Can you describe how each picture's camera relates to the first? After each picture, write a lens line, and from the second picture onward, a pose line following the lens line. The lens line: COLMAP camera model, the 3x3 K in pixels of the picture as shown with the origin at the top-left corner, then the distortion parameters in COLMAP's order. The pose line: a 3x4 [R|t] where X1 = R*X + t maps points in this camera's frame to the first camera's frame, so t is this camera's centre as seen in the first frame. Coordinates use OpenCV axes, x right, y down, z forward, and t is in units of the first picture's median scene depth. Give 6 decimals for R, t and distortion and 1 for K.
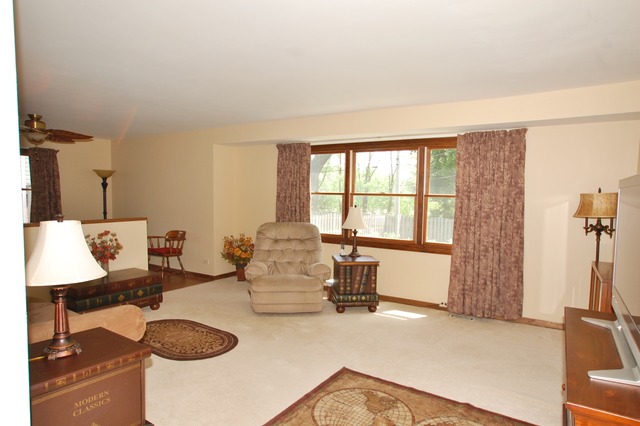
lens RADIAL K [[380.0, 0, 322.7], [0, 380.0, 214.4], [0, 0, 1]] dist [-0.000791, -0.000040]
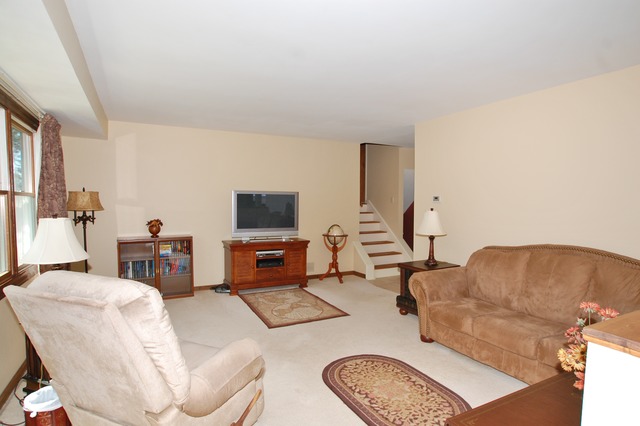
lens RADIAL K [[354.0, 0, 322.2], [0, 354.0, 215.9], [0, 0, 1]] dist [0.001574, 0.000150]
pose [[-0.864579, -0.038328, 0.501034, -0.574718], [0.002366, 0.996765, 0.080333, -0.066749], [-0.502492, 0.070639, -0.861691, 1.584111]]
